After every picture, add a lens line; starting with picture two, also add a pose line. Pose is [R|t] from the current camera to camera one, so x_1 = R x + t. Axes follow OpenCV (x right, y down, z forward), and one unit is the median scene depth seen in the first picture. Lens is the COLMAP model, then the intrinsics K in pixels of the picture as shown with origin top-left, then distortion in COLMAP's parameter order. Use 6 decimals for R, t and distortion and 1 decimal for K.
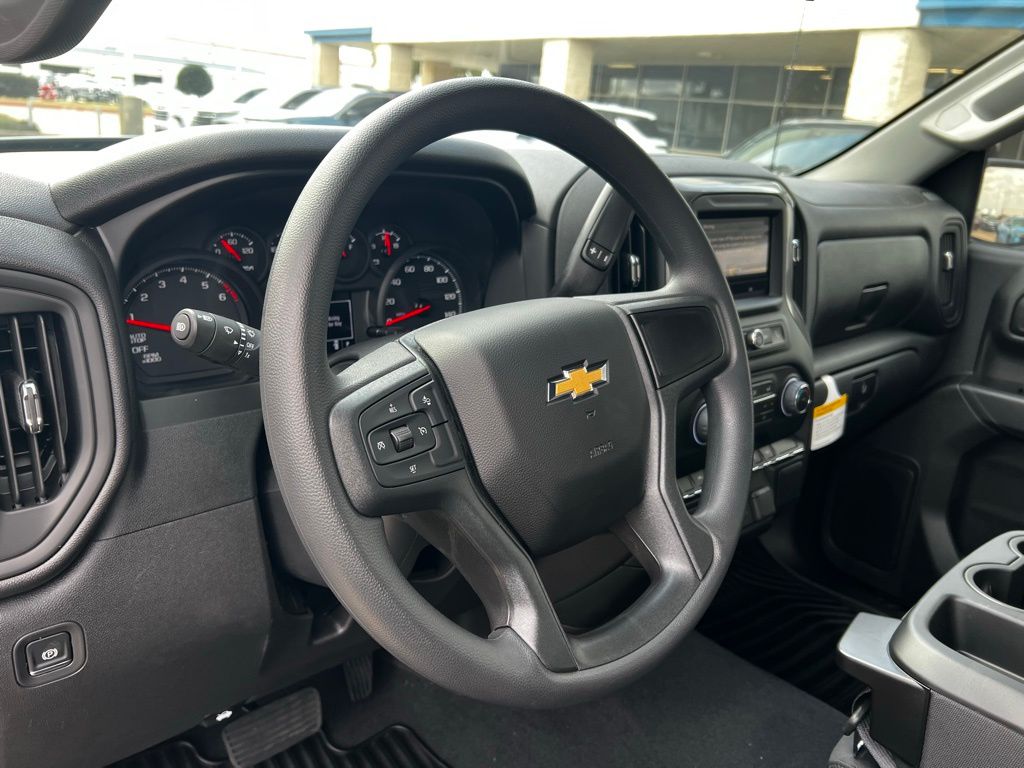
lens RADIAL K [[771.7, 0, 507.6], [0, 771.7, 373.2], [0, 0, 1]] dist [0.025822, -0.041339]
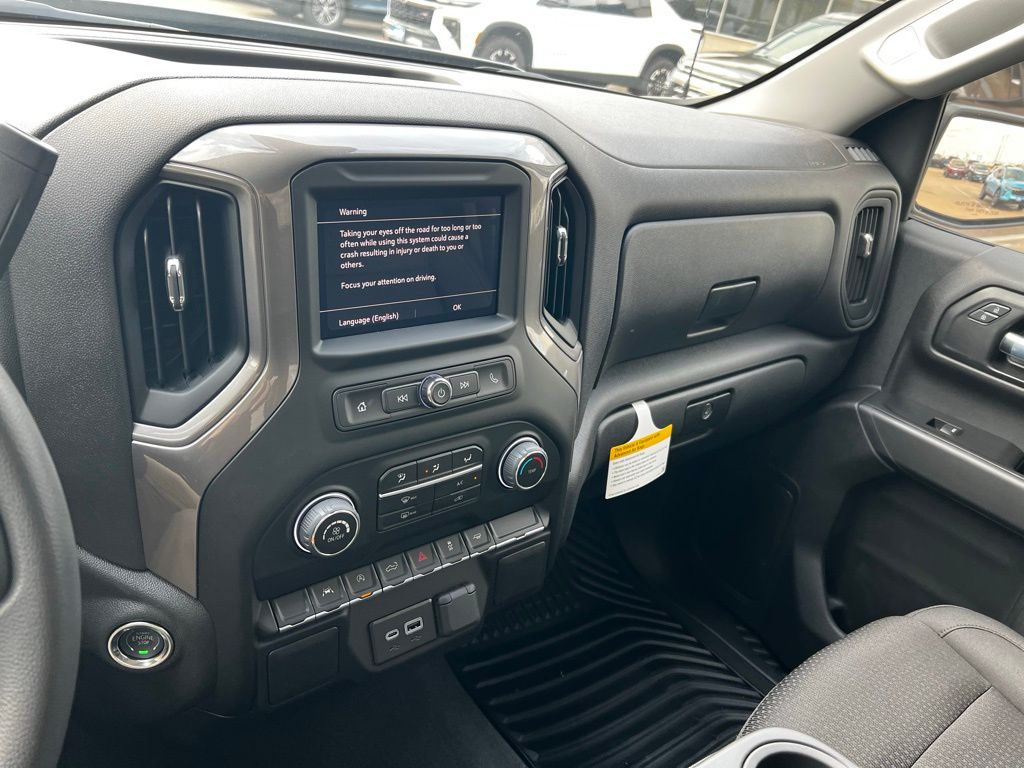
lens RADIAL K [[771.7, 0, 514.5], [0, 771.7, 390.6], [0, 0, 1]] dist [0.025822, -0.041339]
pose [[0.995138, 0.098490, 0.000334, 0.243271], [-0.097112, 0.980644, 0.170018, -0.101959], [0.016417, -0.169224, 0.985441, 0.229704]]
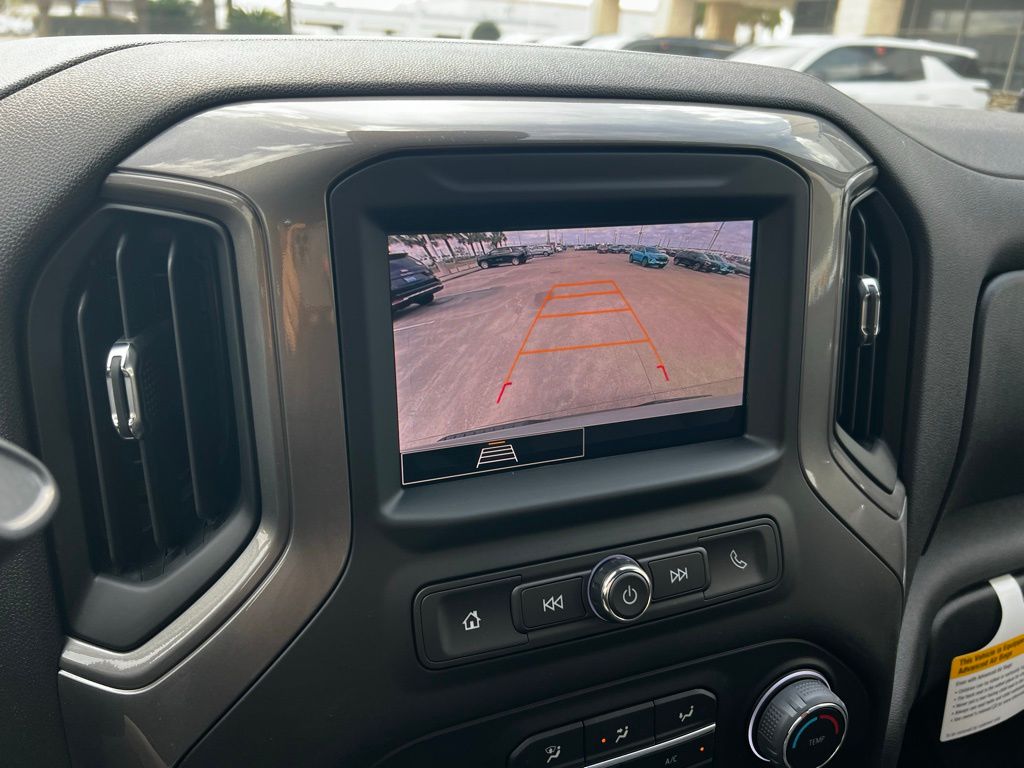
lens RADIAL K [[771.7, 0, 517.1], [0, 771.7, 390.5], [0, 0, 1]] dist [0.025822, -0.041339]
pose [[0.943460, 0.095035, -0.317571, 0.237352], [-0.071535, 0.993820, 0.084886, -0.097991], [0.323675, -0.057369, 0.944428, 0.427349]]
